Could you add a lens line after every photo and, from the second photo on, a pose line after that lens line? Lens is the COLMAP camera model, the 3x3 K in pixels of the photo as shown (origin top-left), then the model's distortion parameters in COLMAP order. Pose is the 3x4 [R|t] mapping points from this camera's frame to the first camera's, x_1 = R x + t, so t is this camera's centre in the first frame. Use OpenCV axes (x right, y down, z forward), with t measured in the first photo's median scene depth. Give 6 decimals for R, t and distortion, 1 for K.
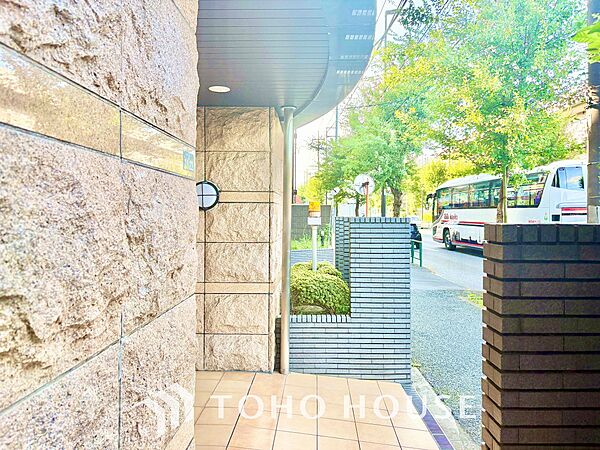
lens RADIAL K [[450.8, 0, 300.4], [0, 450.8, 225.4], [0, 0, 1]] dist [0.006092, 0.000803]
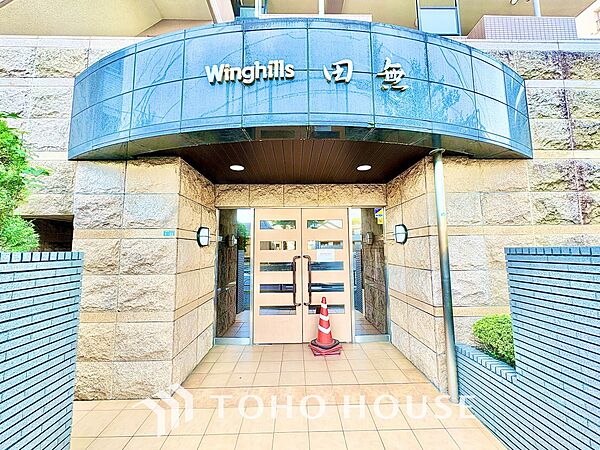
lens RADIAL K [[239.1, 0, 298.6], [0, 239.1, 225.2], [0, 0, 1]] dist [0.001394, 0.000062]
pose [[0.047850, -0.106617, -0.993148, 0.537580], [0.013060, 0.994269, -0.106108, -0.016735], [0.998769, -0.007894, 0.048968, 0.629514]]
